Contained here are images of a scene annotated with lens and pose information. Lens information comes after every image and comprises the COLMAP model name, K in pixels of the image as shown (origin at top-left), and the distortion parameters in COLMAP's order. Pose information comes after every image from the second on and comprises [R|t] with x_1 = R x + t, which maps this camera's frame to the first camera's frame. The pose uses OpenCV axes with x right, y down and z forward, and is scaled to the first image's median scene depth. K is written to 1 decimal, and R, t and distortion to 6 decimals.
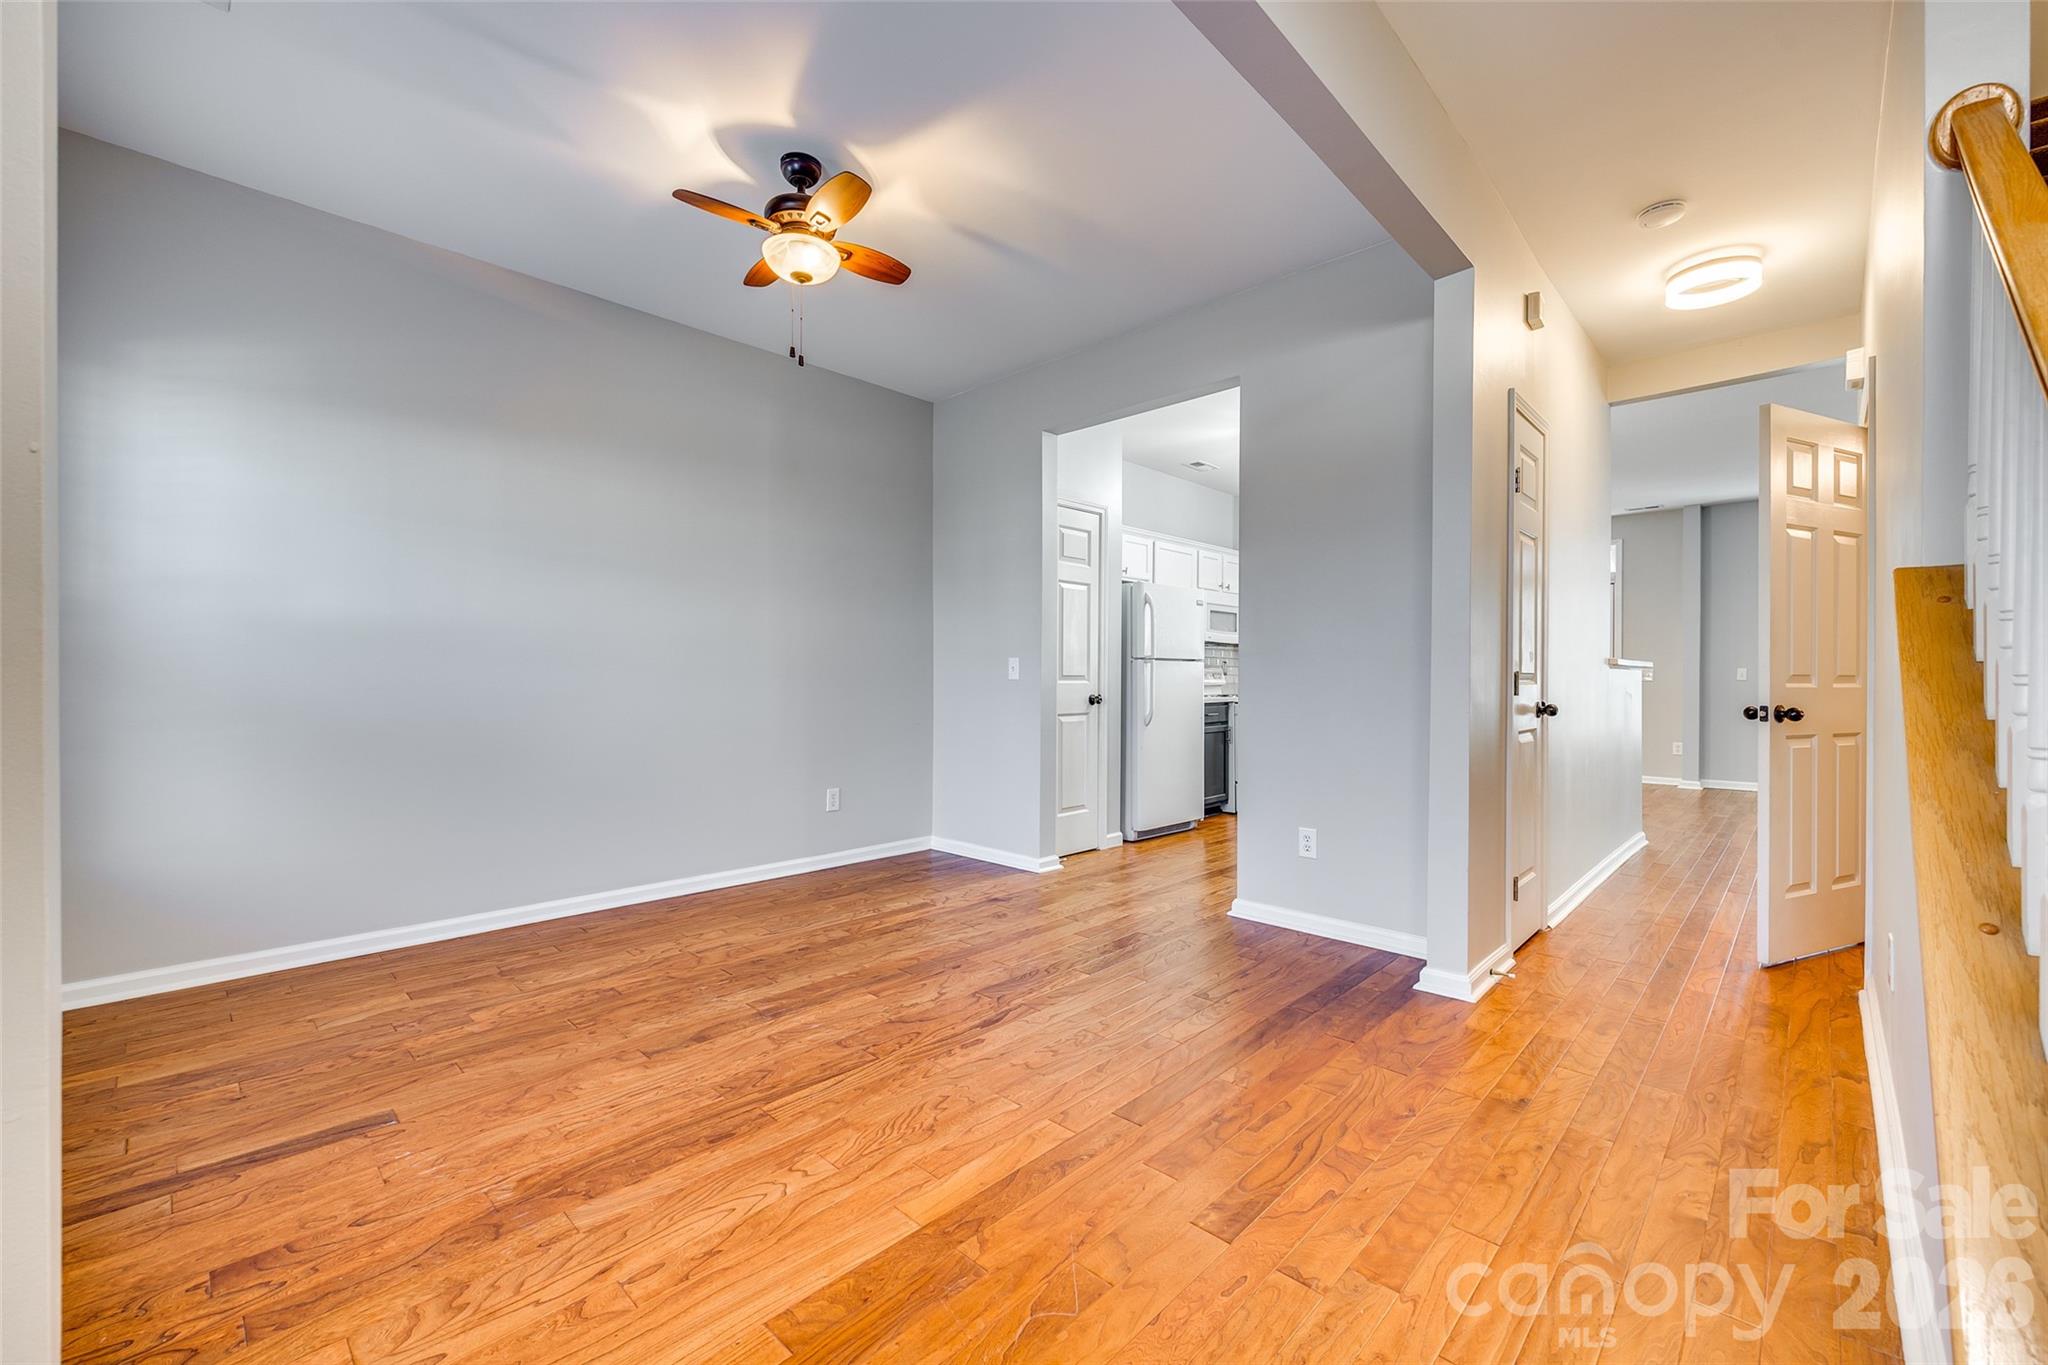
lens RADIAL K [[828.7, 0, 1043.3], [0, 828.7, 684.7], [0, 0, 1]] dist [-0.004340, 0.000336]
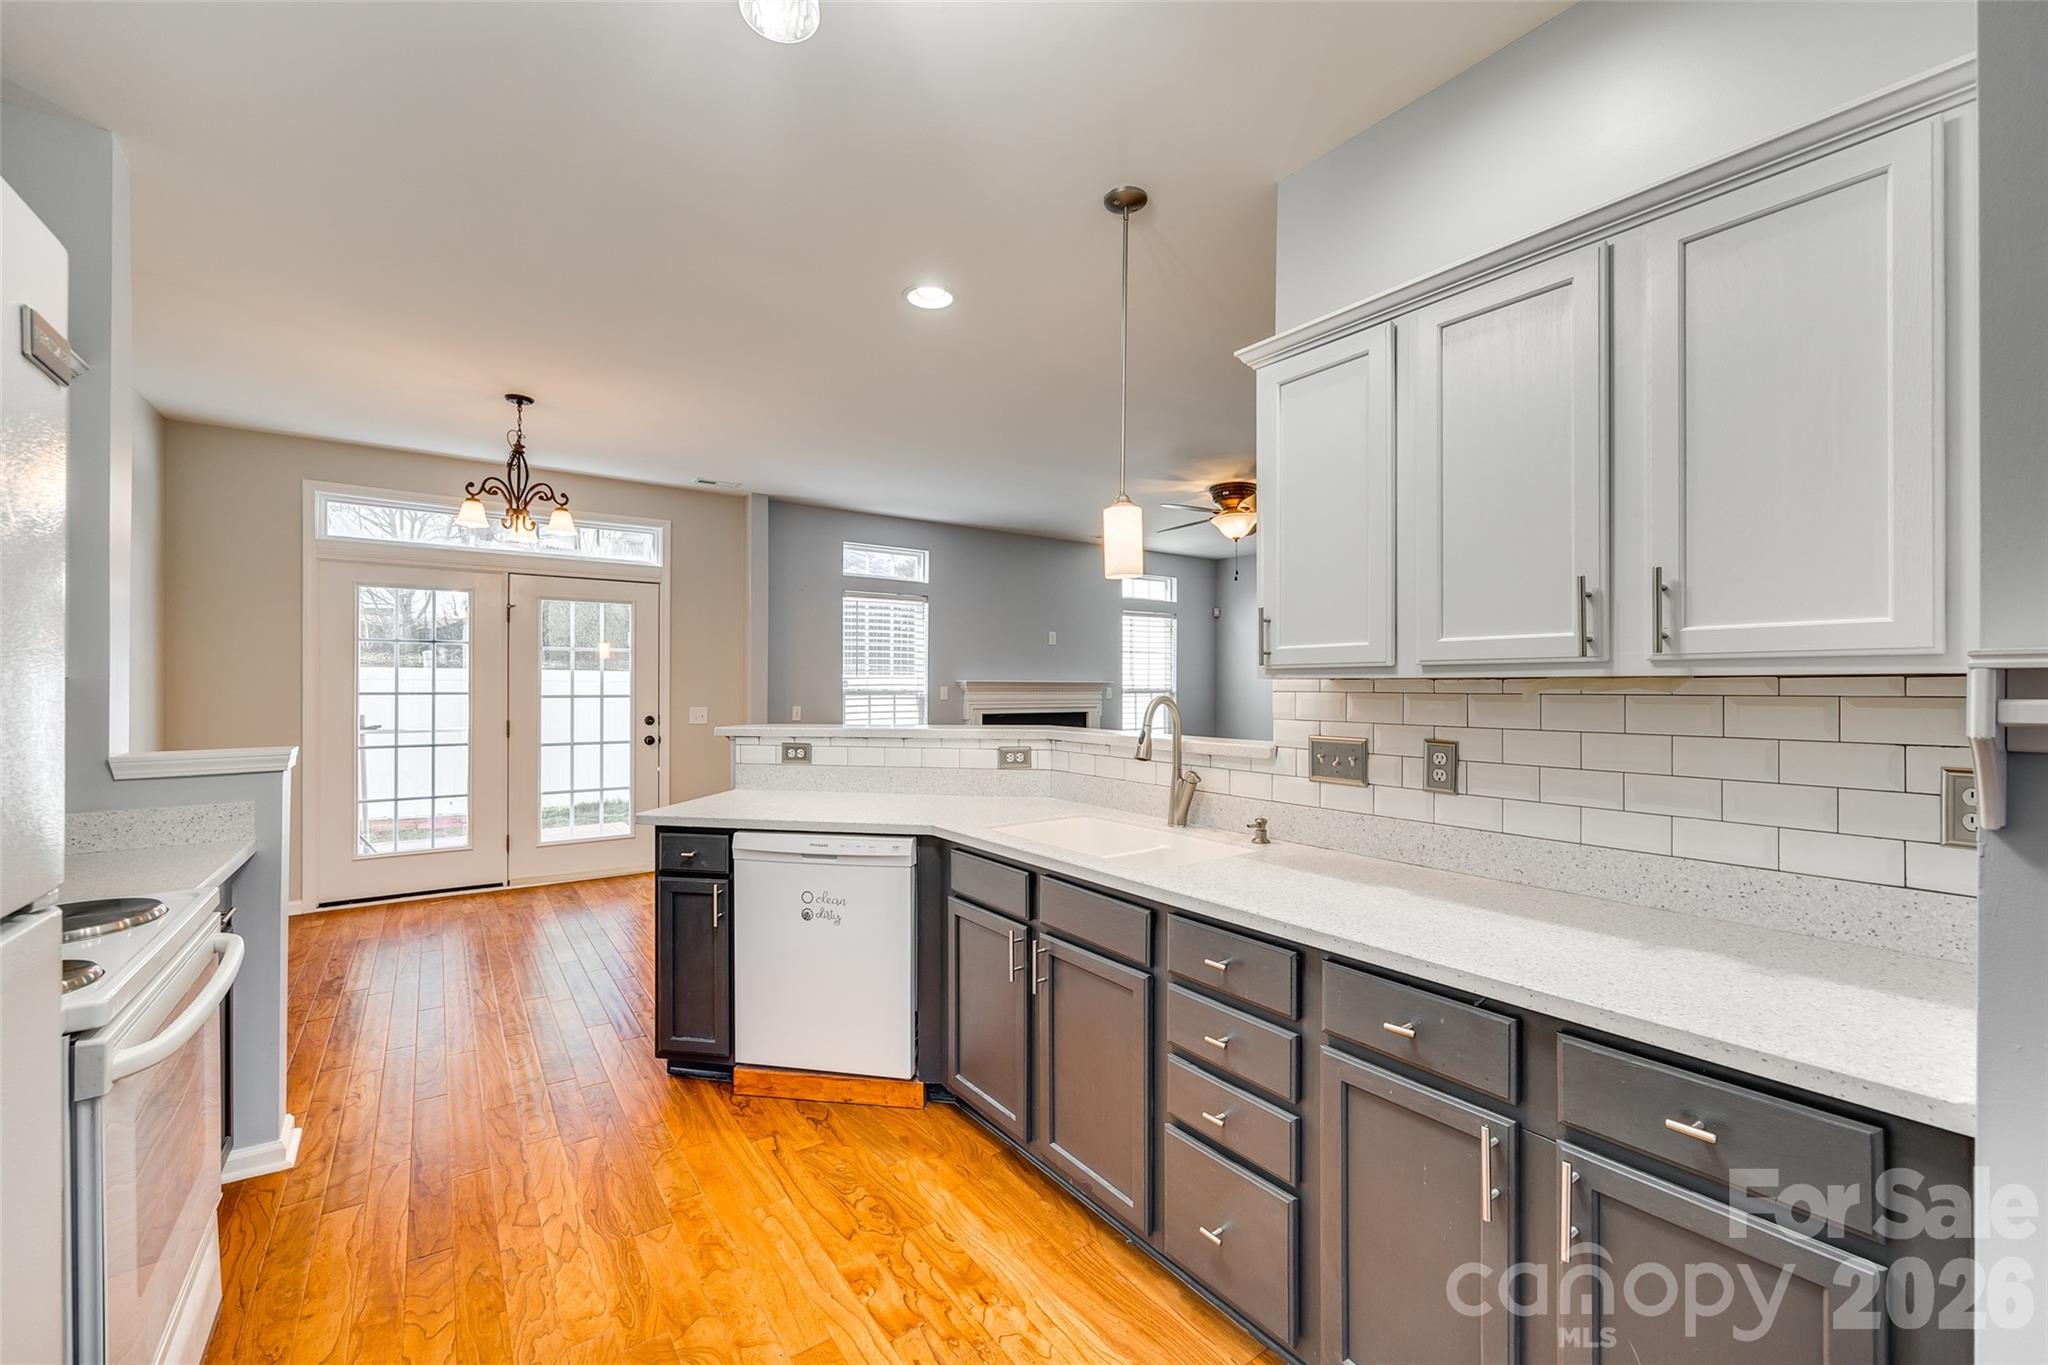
lens RADIAL K [[828.7, 0, 1023.9], [0, 828.7, 685.9], [0, 0, 1]] dist [-0.004340, 0.000336]
pose [[0.194254, -0.002984, 0.980947, 0.216264], [0.004623, 0.999987, 0.002126, -0.115711], [-0.980940, 0.004122, 0.194265, 1.747277]]
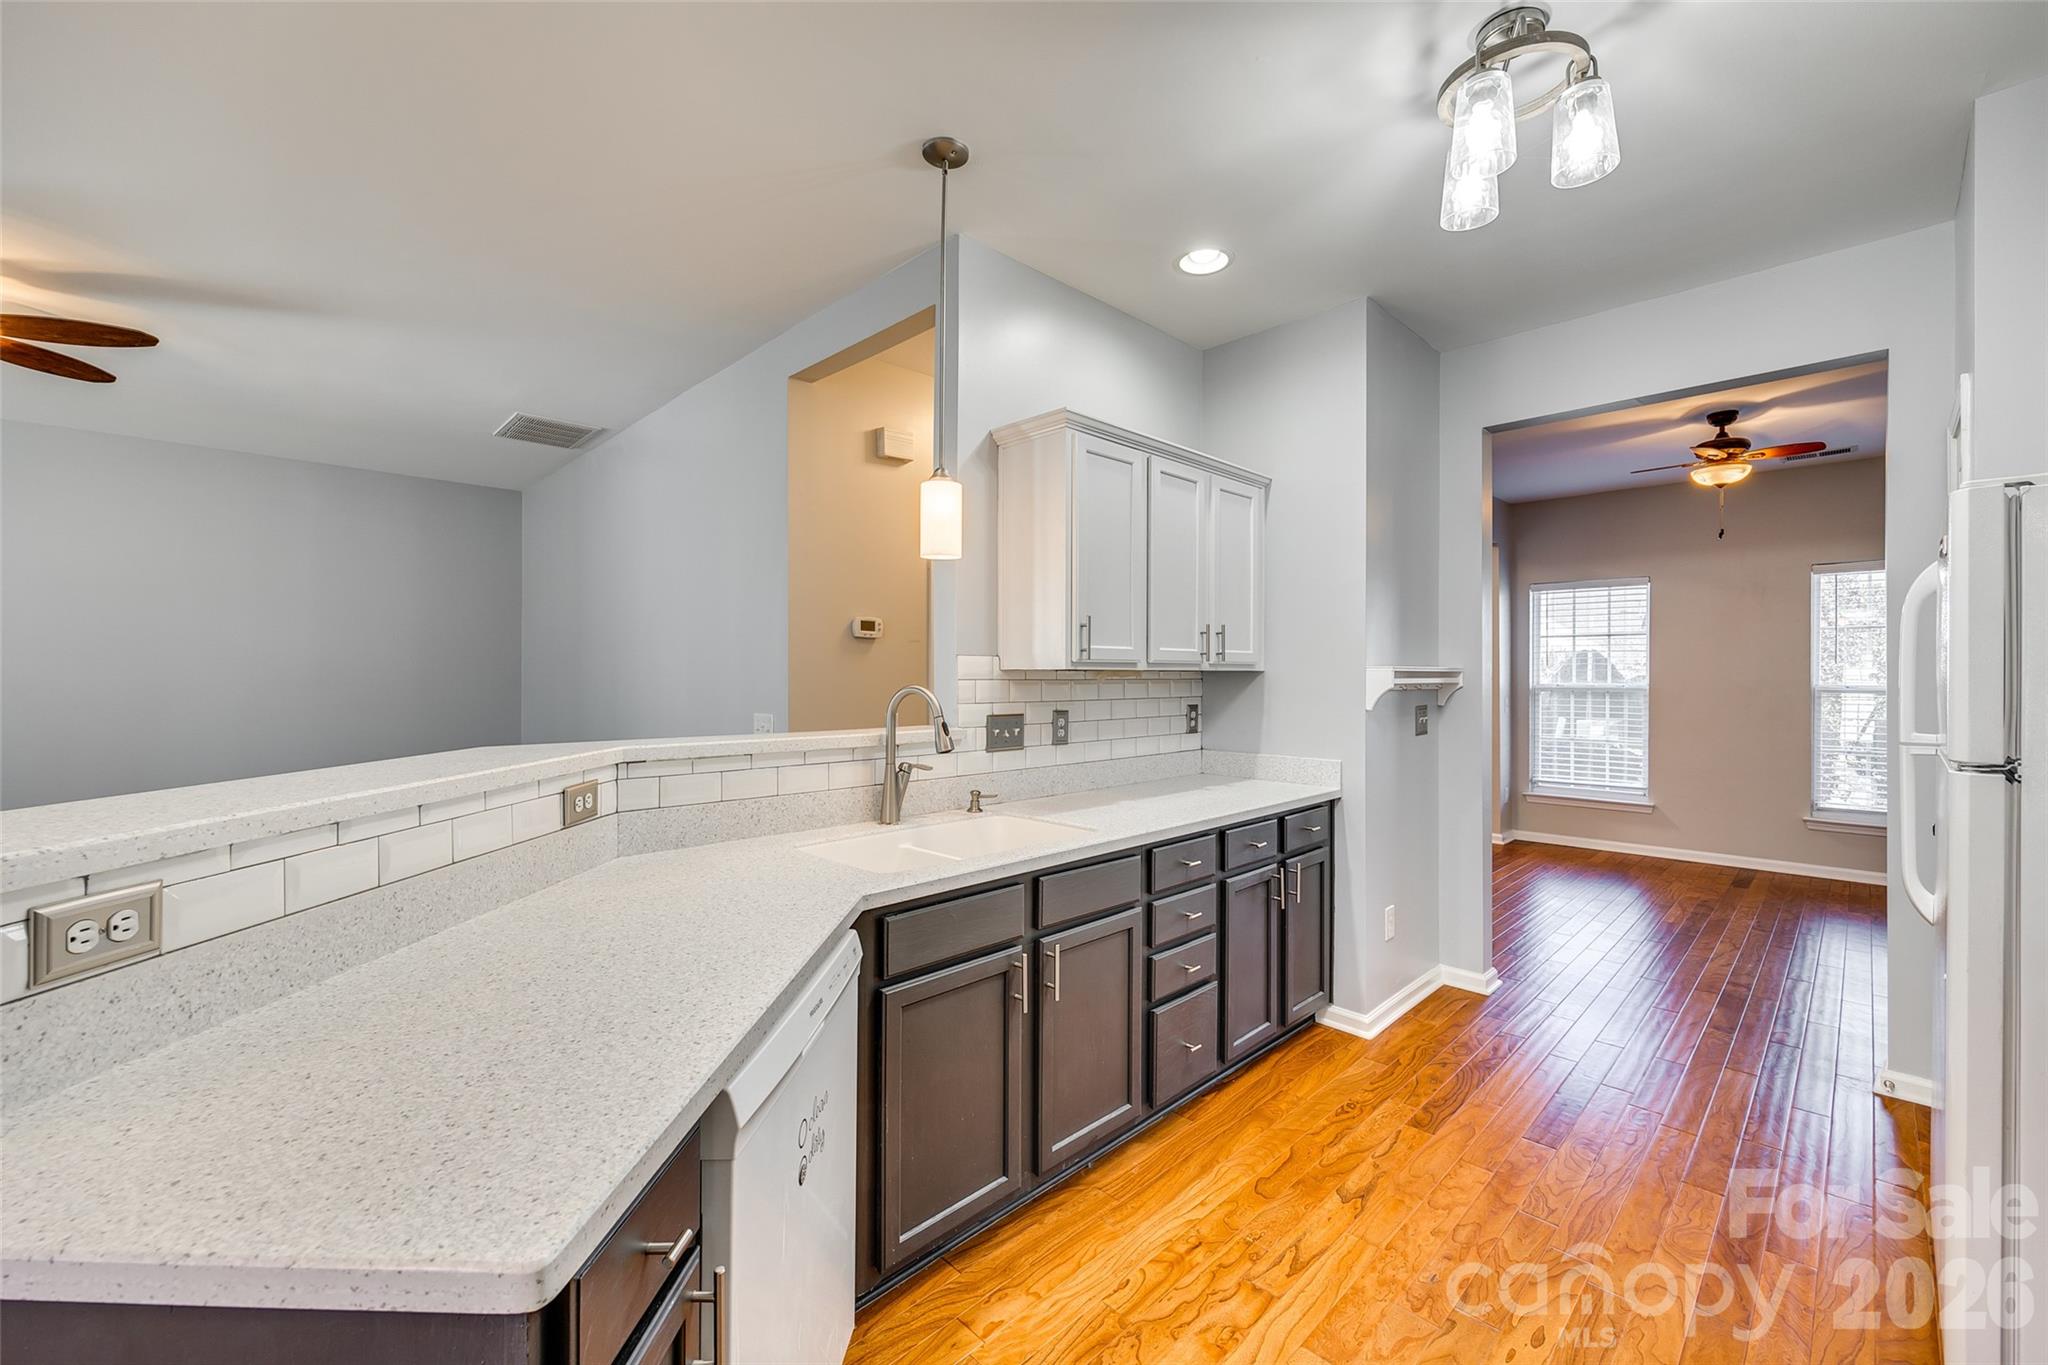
lens RADIAL K [[828.7, 0, 1032.3], [0, 828.7, 674.0], [0, 0, 1]] dist [-0.004340, 0.000336]
pose [[-0.999338, -0.004601, 0.036097, 0.959186], [-0.004392, 0.999973, 0.005866, -0.119975], [-0.036123, 0.005703, -0.999331, 2.604825]]
